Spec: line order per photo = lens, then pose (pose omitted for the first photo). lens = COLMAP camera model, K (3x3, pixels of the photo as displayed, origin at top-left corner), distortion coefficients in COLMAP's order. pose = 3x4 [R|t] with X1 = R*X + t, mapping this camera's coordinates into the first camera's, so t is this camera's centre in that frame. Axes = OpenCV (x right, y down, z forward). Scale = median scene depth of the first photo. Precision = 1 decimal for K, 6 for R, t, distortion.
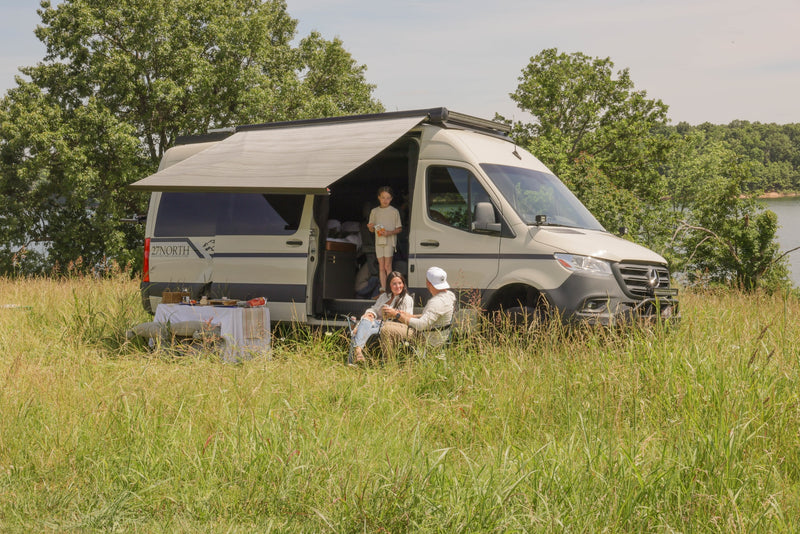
lens RADIAL K [[1122.6, 0, 401.2], [0, 1122.6, 289.1], [0, 0, 1]] dist [0.016650, -0.039432]
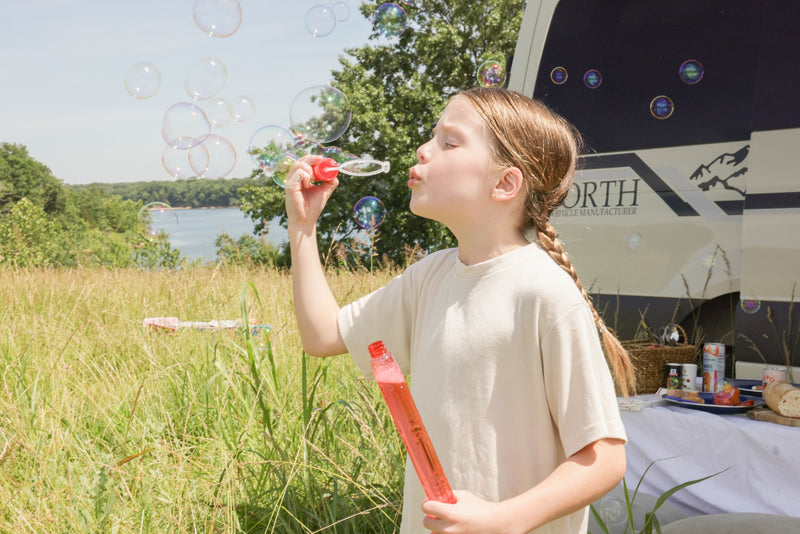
lens RADIAL K [[1122.6, 0, 401.2], [0, 1122.6, 289.1], [0, 0, 1]] dist [0.016650, -0.039432]
pose [[0.960214, 0.017615, -0.278708, -0.024751], [-0.015521, 0.999832, 0.009717, -0.001432], [0.278832, -0.005005, 0.960327, 0.102300]]
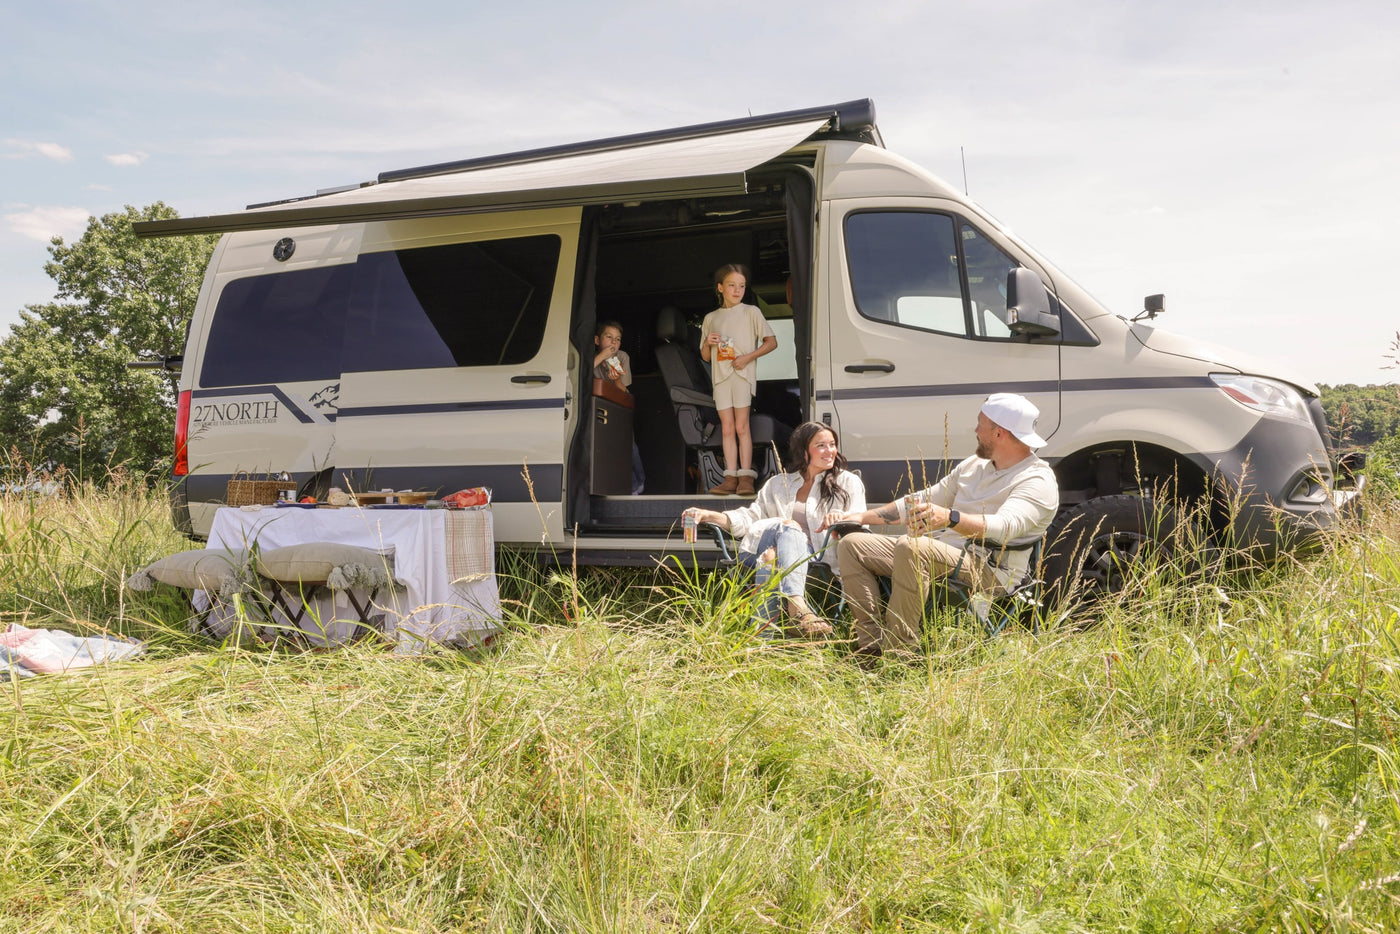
lens RADIAL K [[922.3, 0, 686.6], [0, 922.3, 483.1], [0, 0, 1]] dist [0.002437, -0.000417]
pose [[0.958478, -0.000439, 0.285166, -0.019687], [0.013758, 0.998906, -0.044703, 0.002971], [-0.284835, 0.046770, 0.957435, 0.082946]]
